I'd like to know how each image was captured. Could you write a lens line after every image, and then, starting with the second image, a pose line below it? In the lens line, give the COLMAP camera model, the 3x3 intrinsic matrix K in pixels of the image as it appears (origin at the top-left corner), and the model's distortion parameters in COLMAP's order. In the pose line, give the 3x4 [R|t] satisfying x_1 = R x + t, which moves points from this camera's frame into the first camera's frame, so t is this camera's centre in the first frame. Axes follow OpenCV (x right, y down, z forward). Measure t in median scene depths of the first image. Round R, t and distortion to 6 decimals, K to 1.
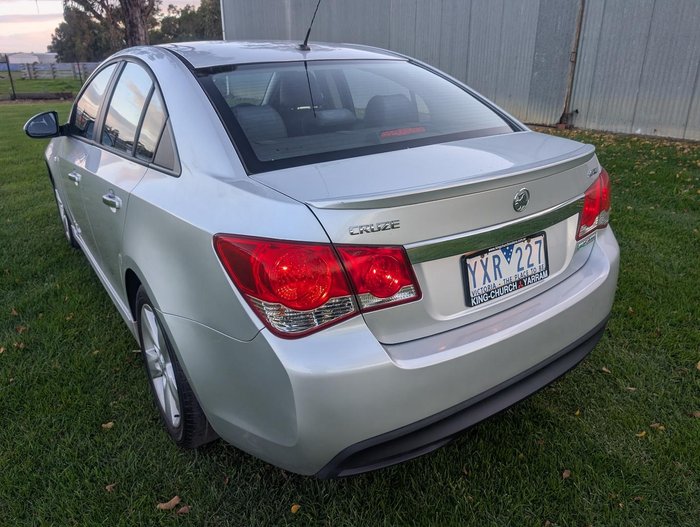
lens RADIAL K [[505.1, 0, 346.3], [0, 505.1, 257.9], [0, 0, 1]] dist [0.011266, -0.006185]
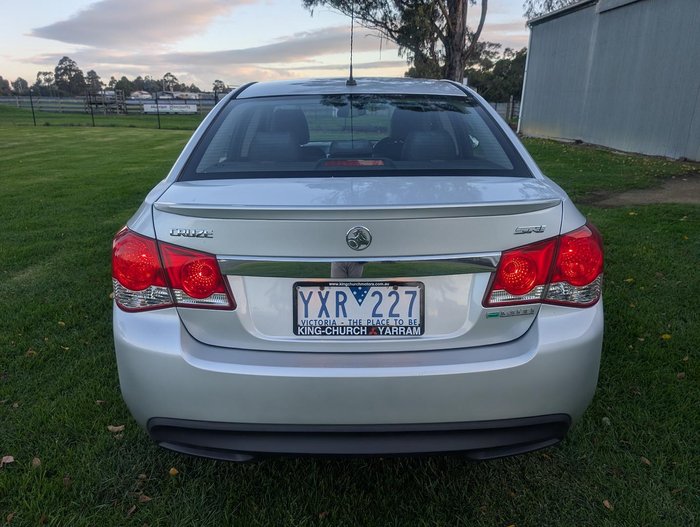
lens RADIAL K [[505.1, 0, 344.9], [0, 505.1, 262.4], [0, 0, 1]] dist [0.011266, -0.006185]
pose [[0.818940, 0.189126, -0.541820, 0.800758], [-0.222788, 0.974860, 0.003546, -0.063812], [0.528870, 0.117807, 0.840487, 0.190879]]
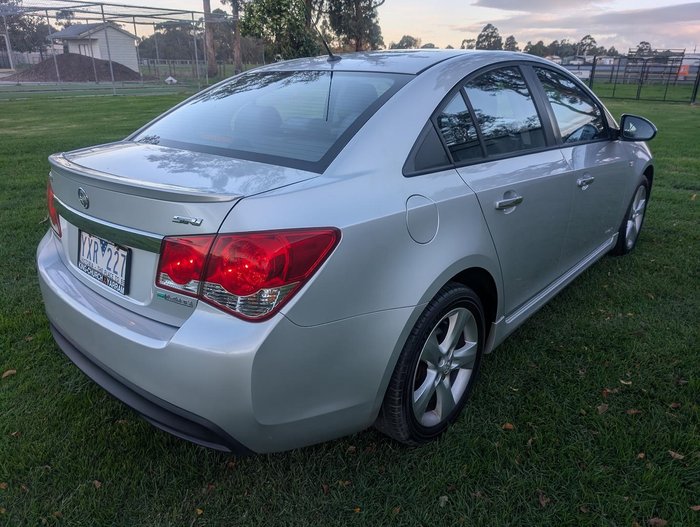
lens RADIAL K [[505.1, 0, 350.3], [0, 505.1, 263.4], [0, 0, 1]] dist [0.011266, -0.006185]
pose [[0.243004, 0.366312, -0.898201, 1.472655], [-0.360266, 0.893807, 0.267052, -0.472505], [0.900643, 0.258697, 0.349168, 1.117689]]
